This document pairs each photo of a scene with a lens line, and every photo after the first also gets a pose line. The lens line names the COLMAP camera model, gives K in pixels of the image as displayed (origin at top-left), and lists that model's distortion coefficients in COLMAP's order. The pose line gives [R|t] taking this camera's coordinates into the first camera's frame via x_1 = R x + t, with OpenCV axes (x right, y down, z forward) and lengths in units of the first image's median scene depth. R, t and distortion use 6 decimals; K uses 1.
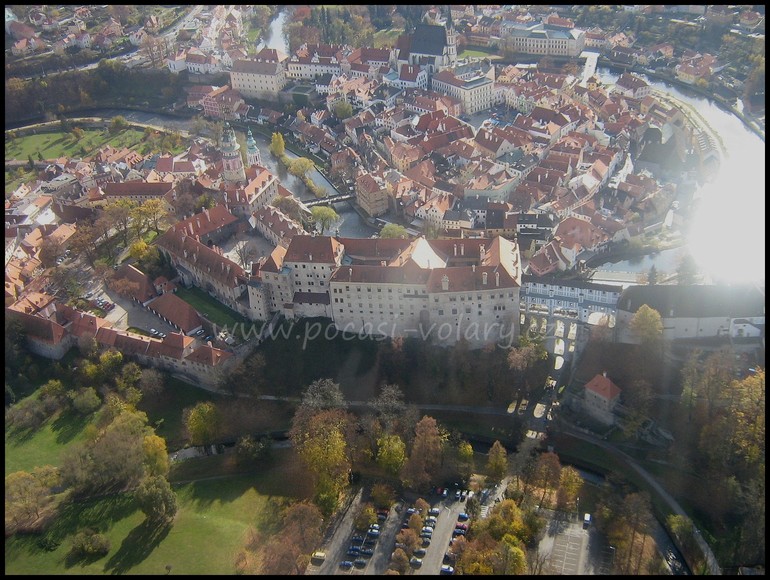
lens RADIAL K [[1089.8, 0, 385.0], [0, 1089.8, 290.0], [0, 0, 1]] dist [-0.117970, 0.054146]
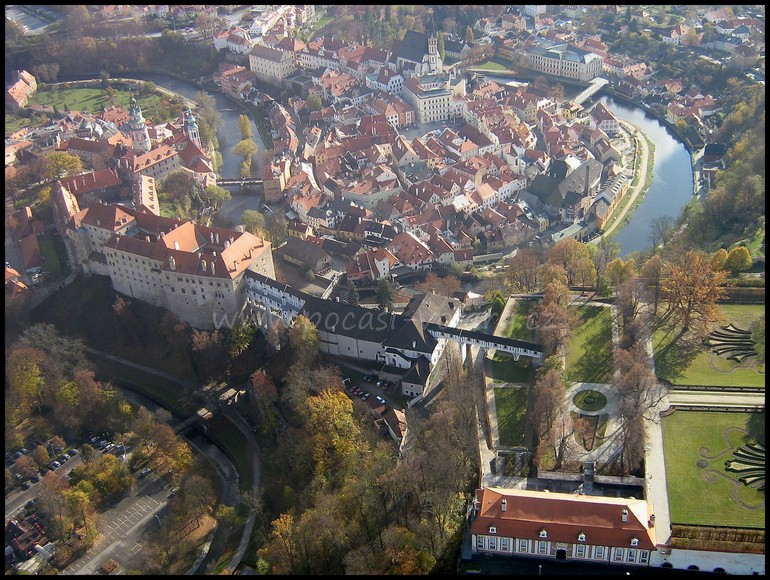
lens RADIAL K [[1157.0, 0, 530.6], [0, 1157.0, 291.1], [0, 0, 1]] dist [-0.136638, 0.036271]
pose [[0.937673, 0.185536, -0.293847, 0.553832], [-0.184752, 0.982306, 0.030685, -0.060996], [0.294341, 0.025516, 0.955360, -0.007832]]
